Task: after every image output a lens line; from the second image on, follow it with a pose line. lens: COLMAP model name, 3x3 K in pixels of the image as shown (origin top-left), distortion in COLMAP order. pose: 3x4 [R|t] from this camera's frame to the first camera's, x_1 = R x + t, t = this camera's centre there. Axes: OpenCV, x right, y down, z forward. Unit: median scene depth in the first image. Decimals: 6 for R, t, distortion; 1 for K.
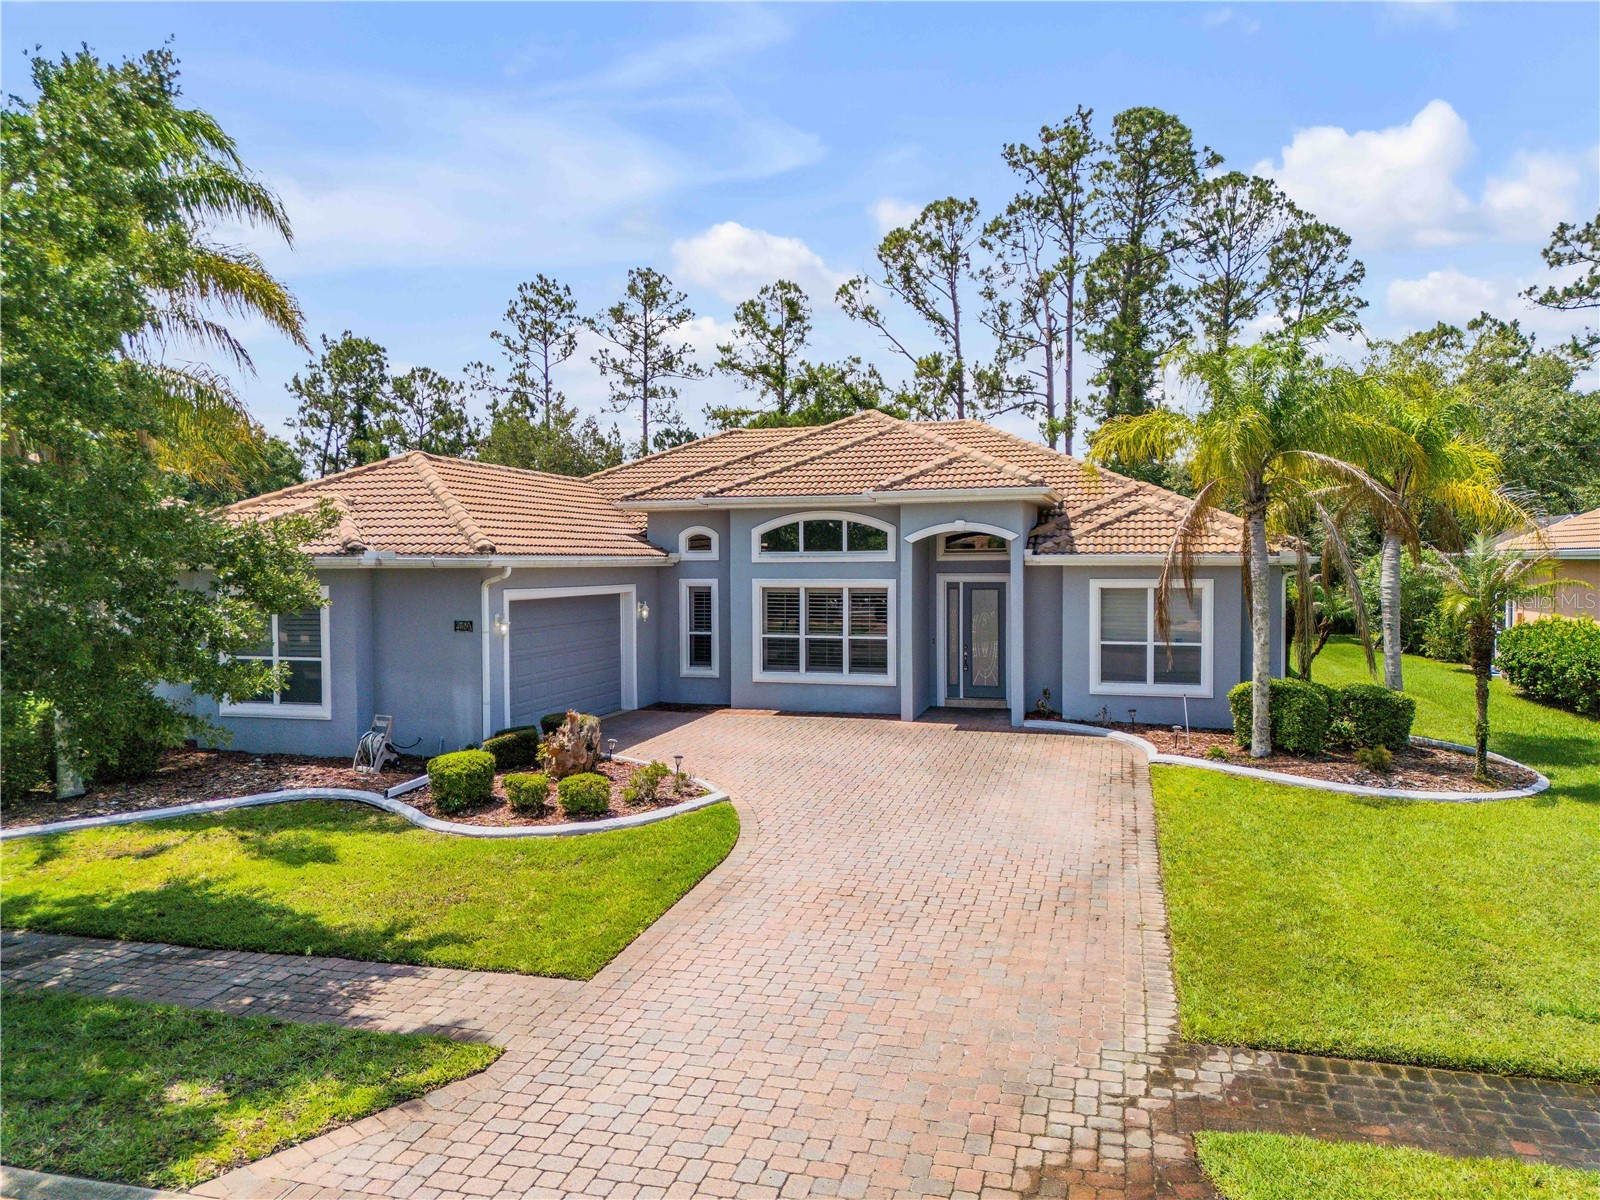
lens RADIAL K [[1117.7, 0, 800.0], [0, 1117.7, 600.0], [0, 0, 1]] dist [0.076376, -0.074313]
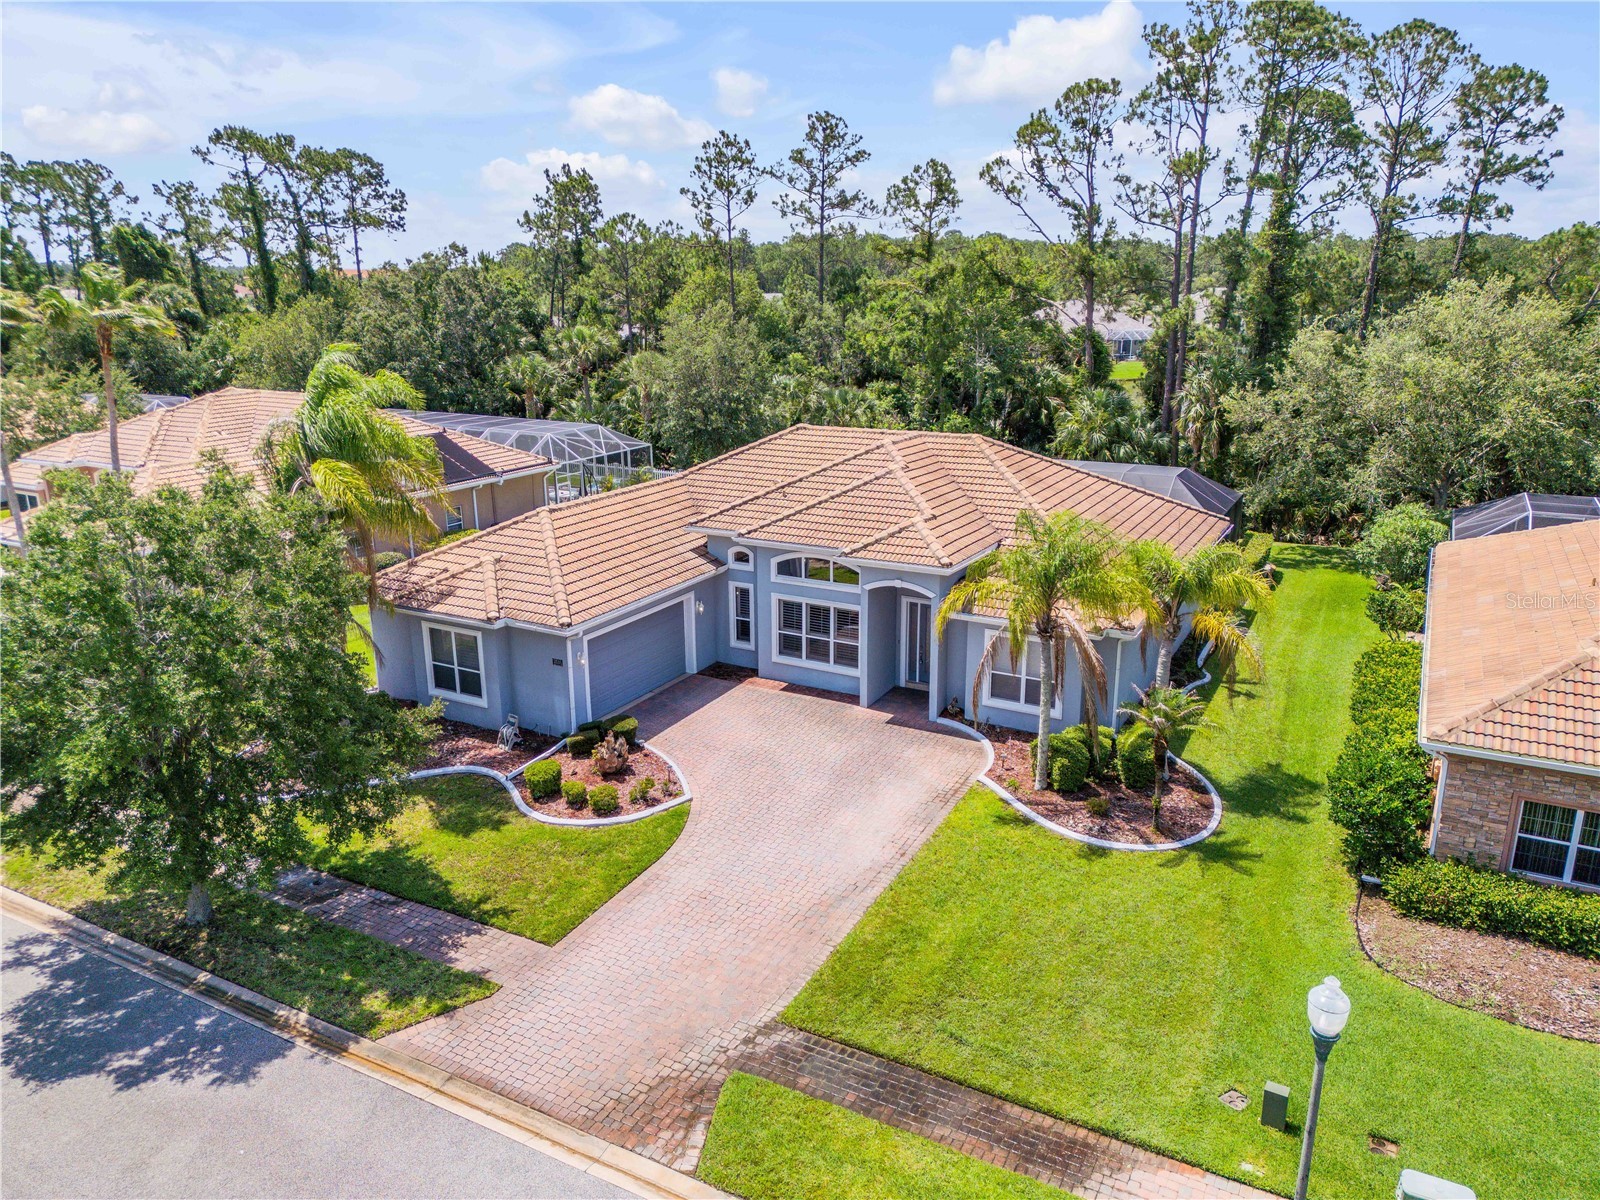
lens RADIAL K [[1117.7, 0, 800.0], [0, 1117.7, 600.0], [0, 0, 1]] dist [0.076376, -0.074313]
pose [[0.975680, 0.060419, -0.210708, 0.292839], [-0.007653, 0.970065, 0.242726, -0.354870], [0.219066, -0.235210, 0.946935, -0.338267]]
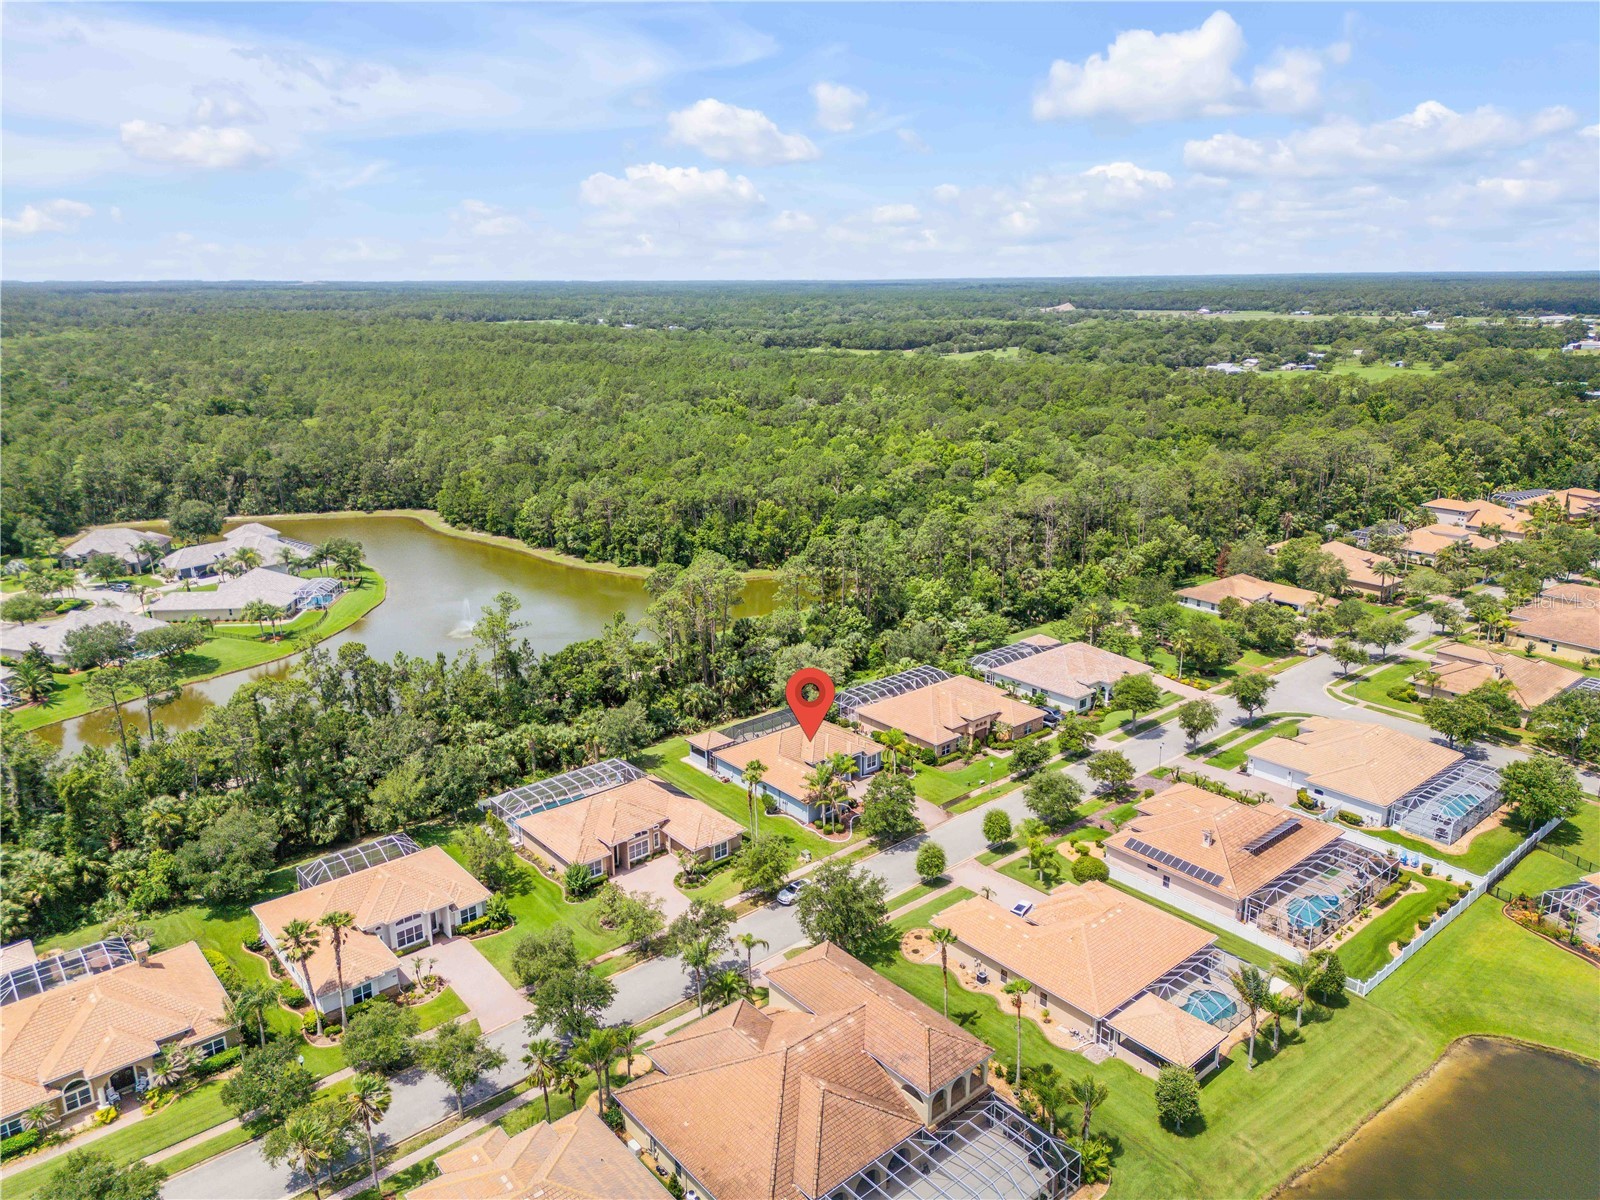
lens RADIAL K [[1115.4, 0, 792.2], [0, 1115.4, 581.8], [0, 0, 1]] dist [0.082722, 0.018563]
pose [[0.555820, -0.213377, 0.803452, -5.357036], [0.031905, 0.971260, 0.235872, -2.717738], [-0.830690, -0.105468, 0.546653, -2.386119]]
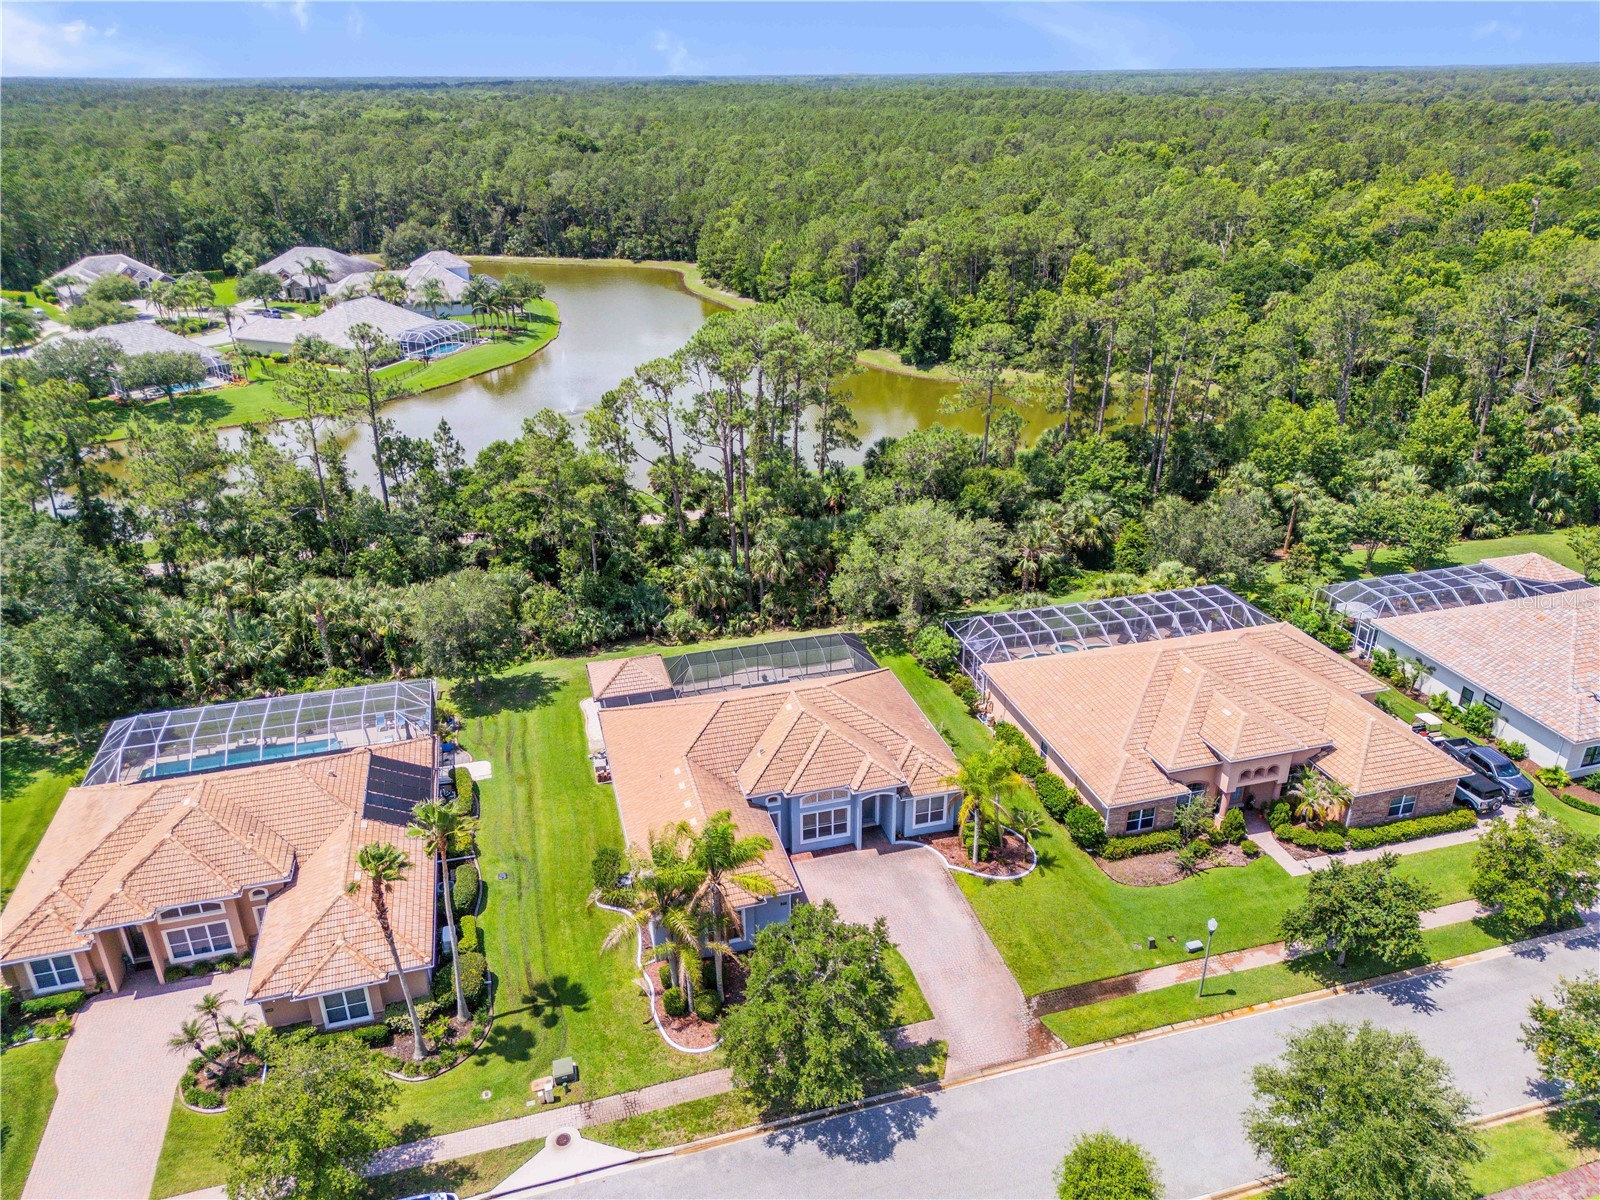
lens RADIAL K [[1117.7, 0, 800.0], [0, 1117.7, 600.0], [0, 0, 1]] dist [0.076376, -0.074313]
pose [[0.849834, -0.221337, 0.478322, -1.248230], [0.019524, 0.920143, 0.391095, -1.584926], [-0.526688, -0.323027, 0.786290, -1.001208]]
